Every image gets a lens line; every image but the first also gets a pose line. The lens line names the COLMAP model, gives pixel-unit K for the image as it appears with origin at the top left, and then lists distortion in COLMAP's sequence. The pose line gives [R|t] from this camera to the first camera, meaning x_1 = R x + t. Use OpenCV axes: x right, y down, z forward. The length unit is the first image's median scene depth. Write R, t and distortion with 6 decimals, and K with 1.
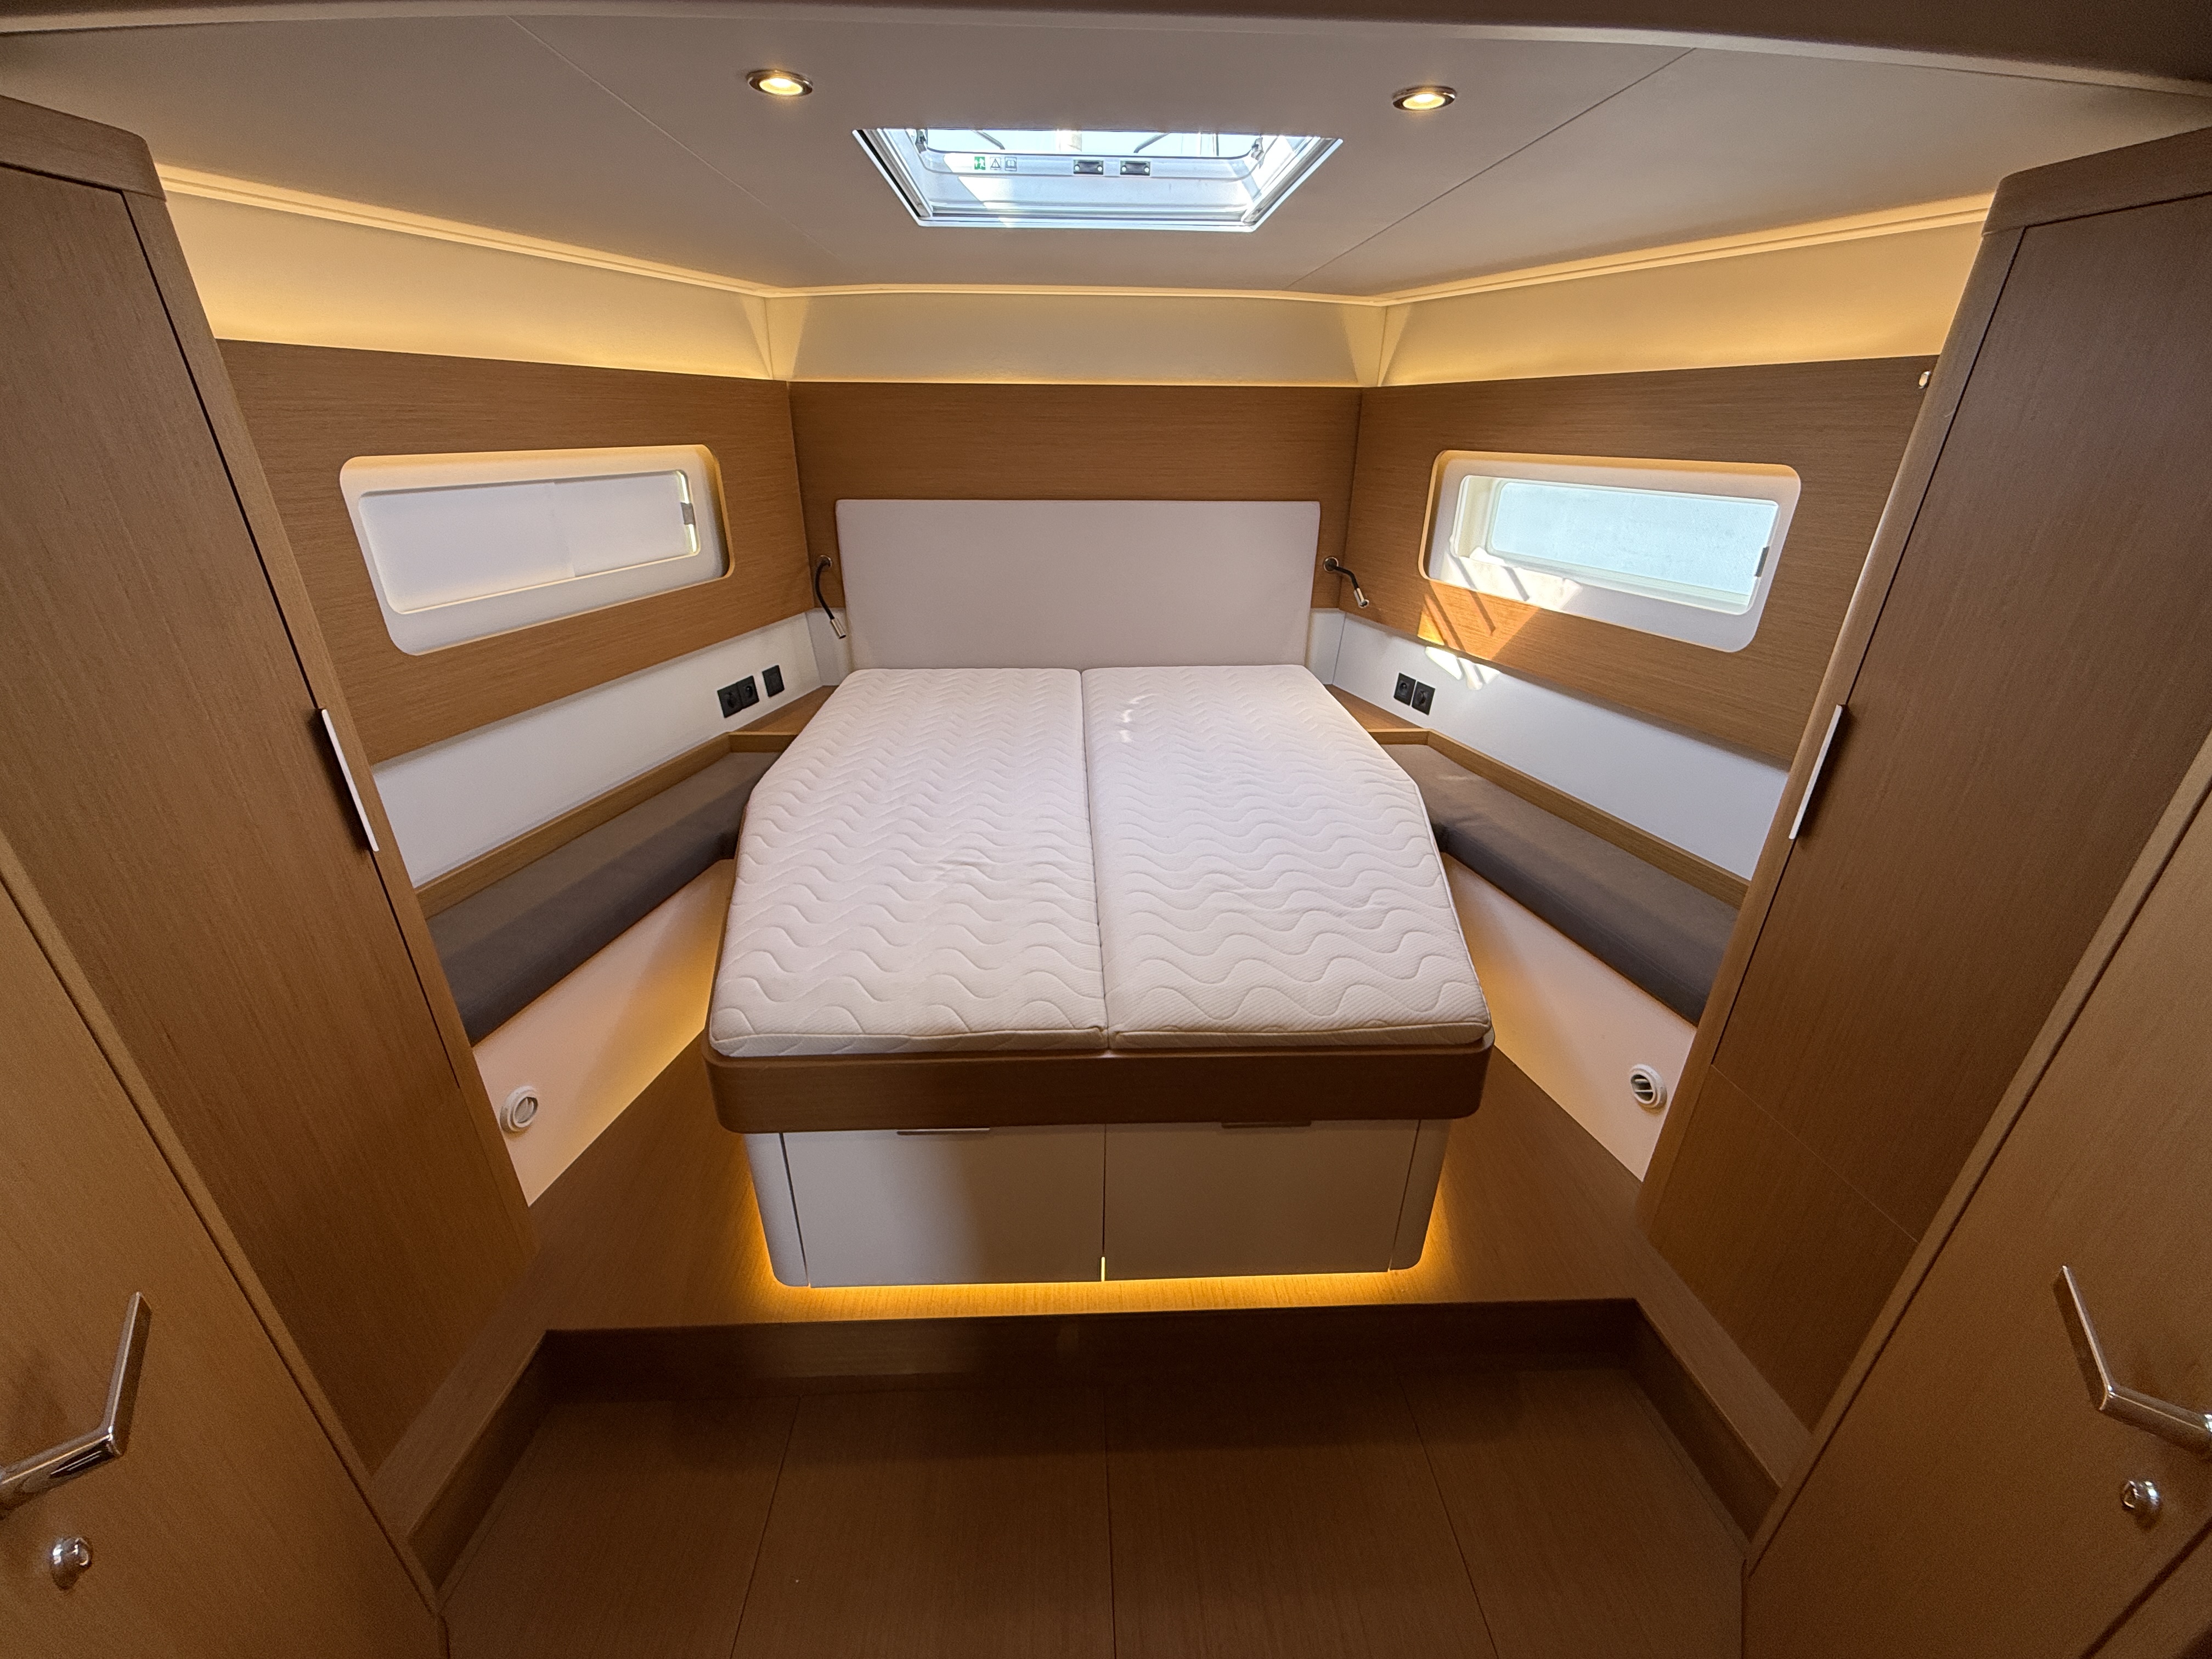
lens RADIAL K [[881.4, 0, 1098.0], [0, 881.4, 828.8], [0, 0, 1]] dist [-0.000415, 0.000287]
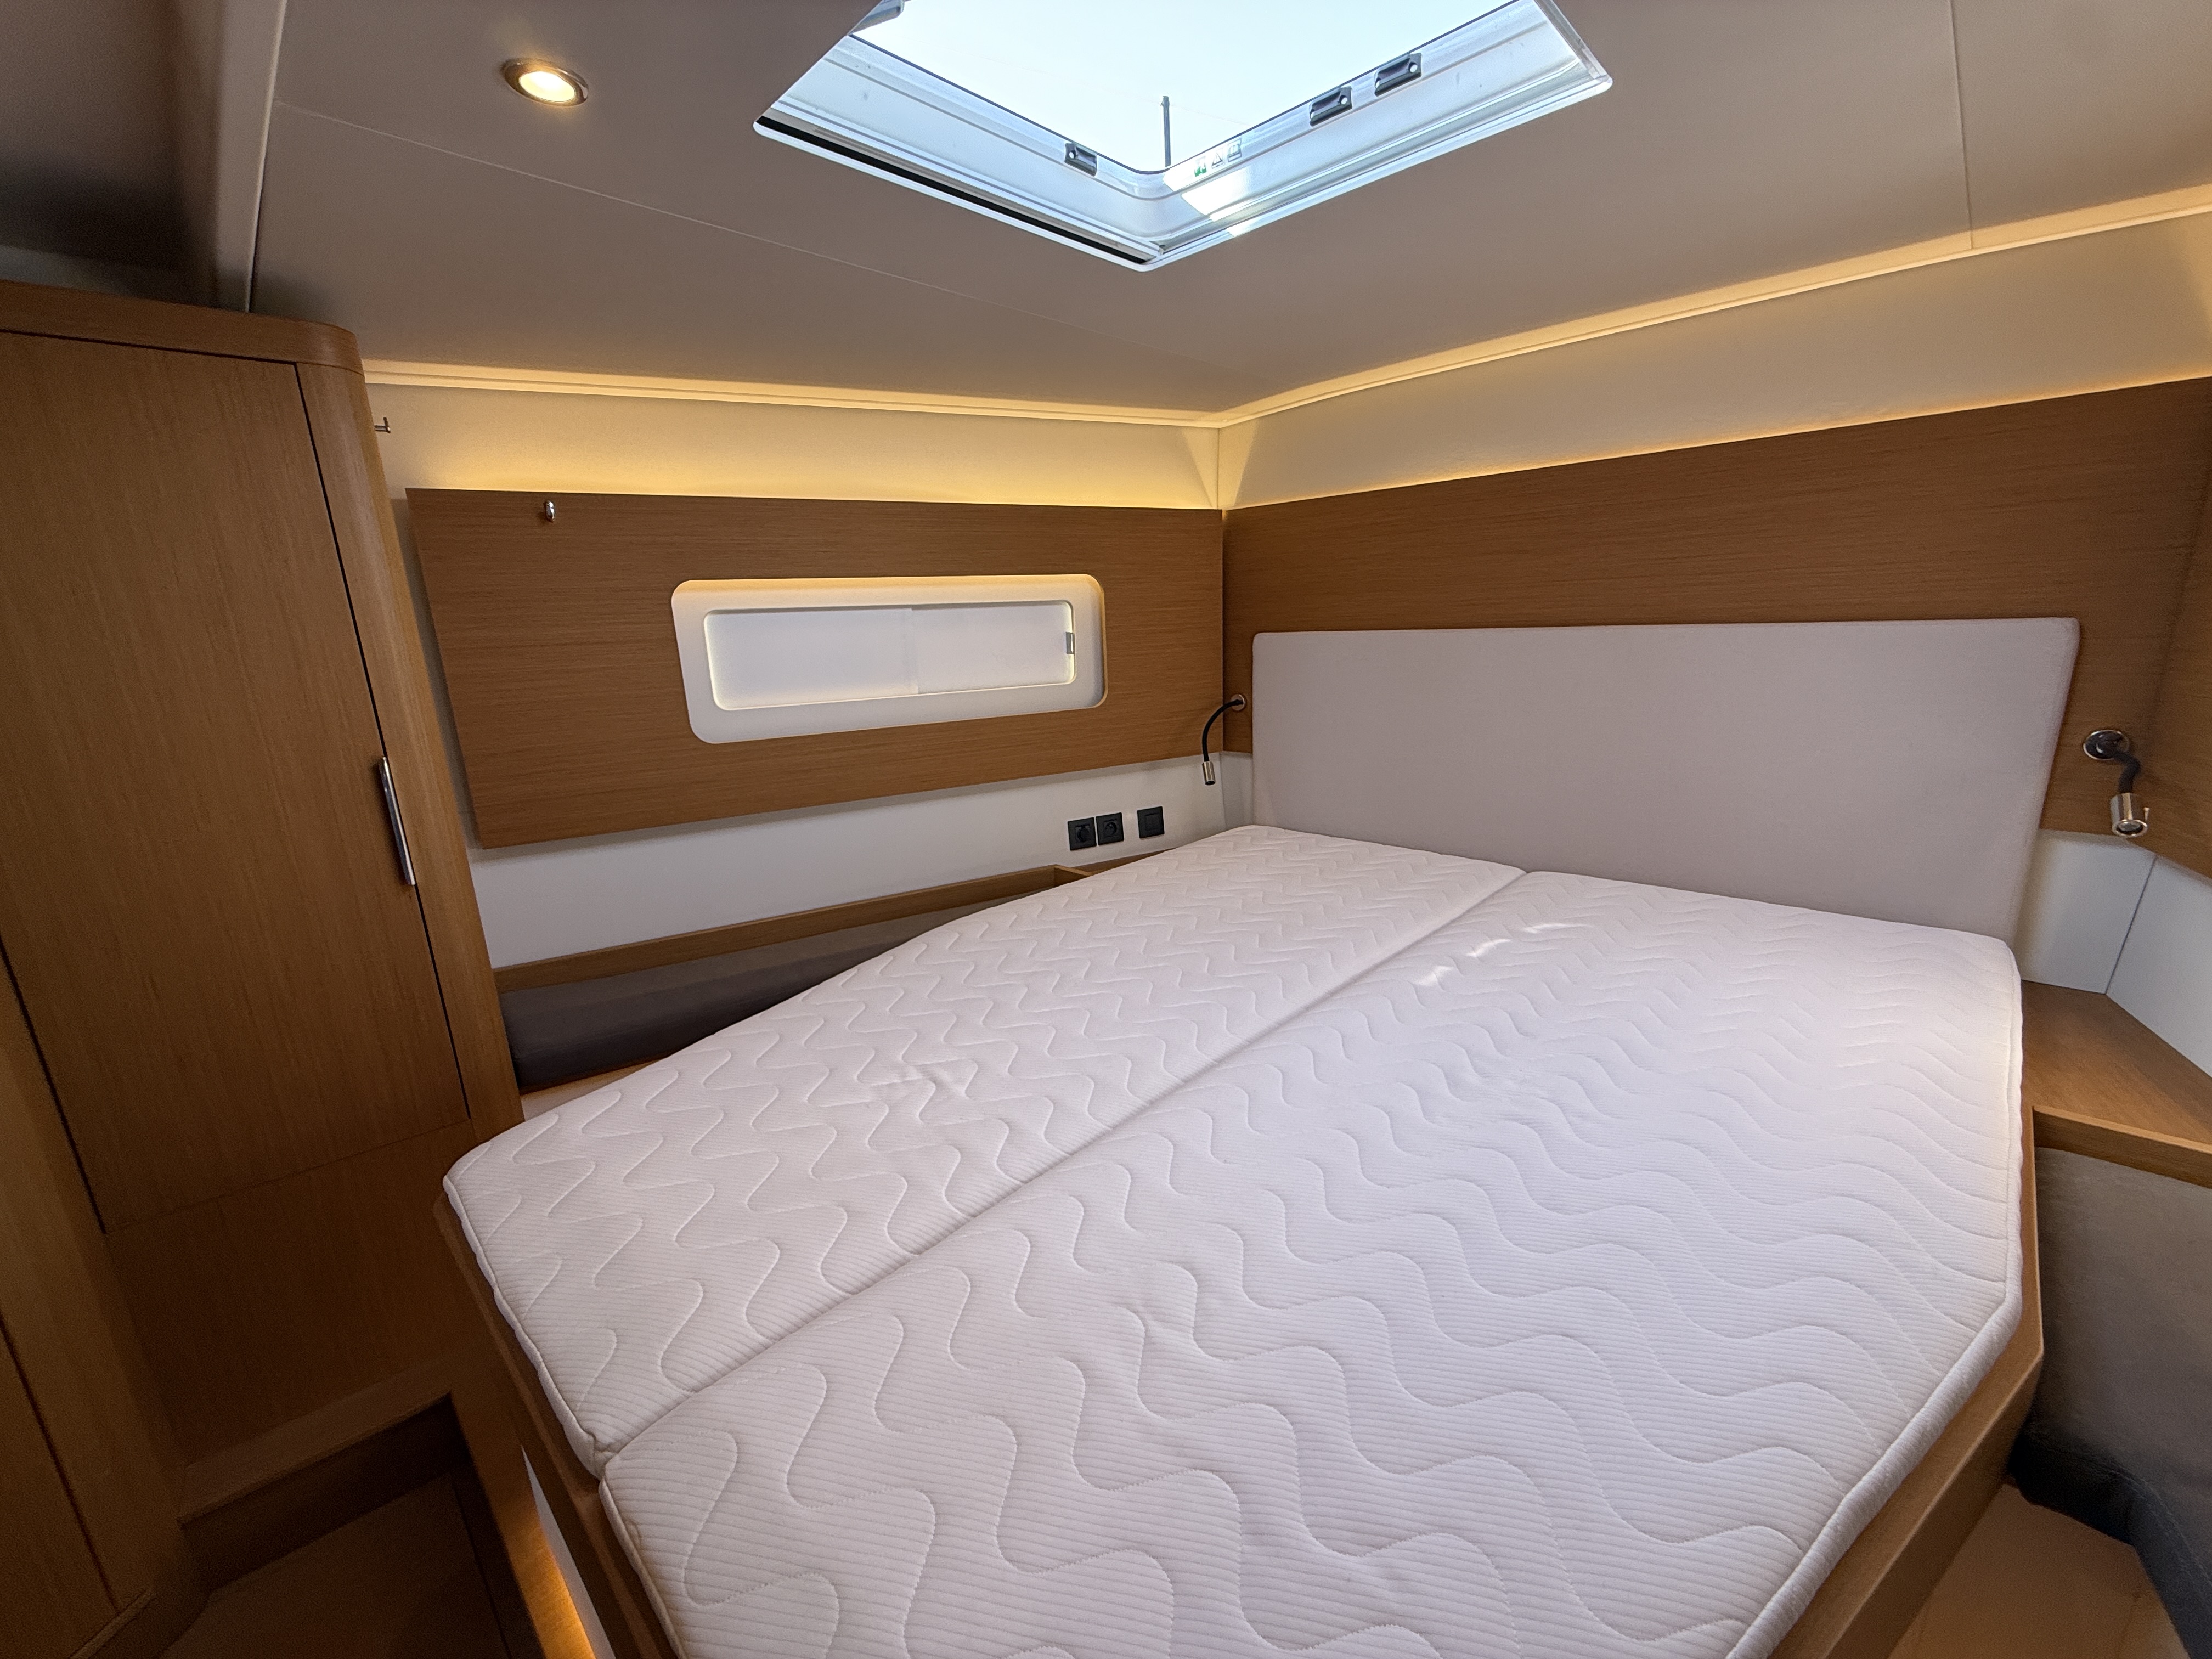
lens RADIAL K [[881.4, 0, 1109.1], [0, 881.4, 832.2], [0, 0, 1]] dist [-0.000415, 0.000287]
pose [[0.687993, 0.140150, -0.712056, 0.282629], [-0.264424, 0.962137, -0.066116, -0.095826], [0.675830, 0.233773, 0.699003, 0.373518]]
